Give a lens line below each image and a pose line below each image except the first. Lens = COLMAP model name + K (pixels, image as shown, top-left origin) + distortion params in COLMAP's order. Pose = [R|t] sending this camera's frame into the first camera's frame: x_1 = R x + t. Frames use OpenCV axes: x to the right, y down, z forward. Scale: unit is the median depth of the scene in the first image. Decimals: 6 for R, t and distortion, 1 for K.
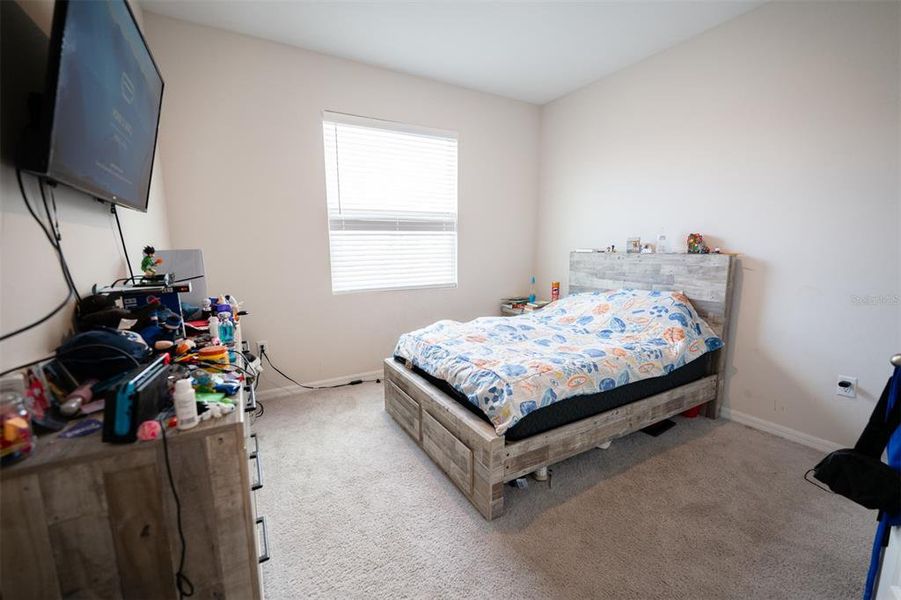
lens RADIAL K [[354.9, 0, 449.4], [0, 354.9, 300.0], [0, 0, 1]] dist [0.000784, 0.000065]
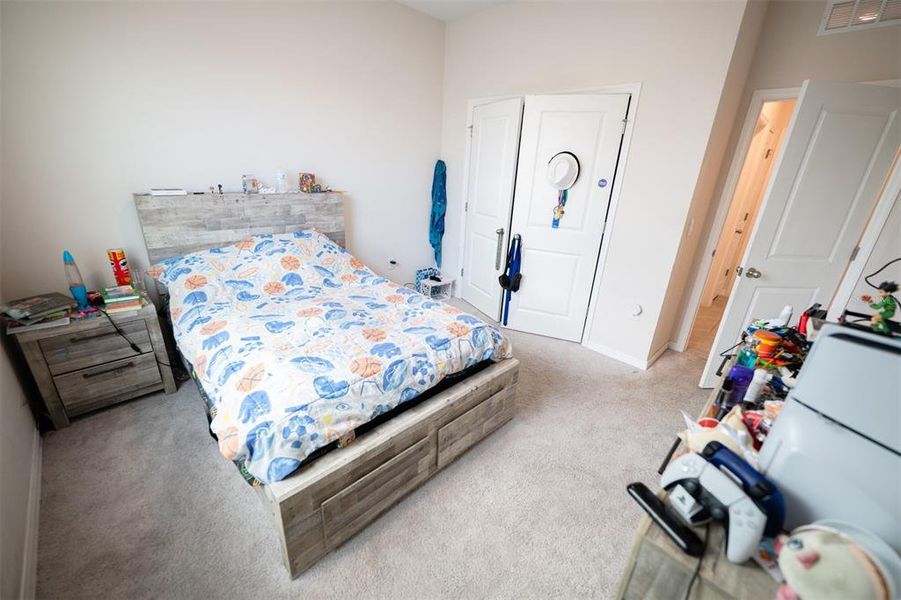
lens RADIAL K [[354.9, 0, 450.4], [0, 354.9, 300.2], [0, 0, 1]] dist [0.000784, 0.000065]
pose [[-0.234056, -0.354074, 0.905455, -0.473879], [0.098269, 0.917939, 0.384358, -0.177838], [-0.967244, 0.178939, -0.180054, 0.722158]]
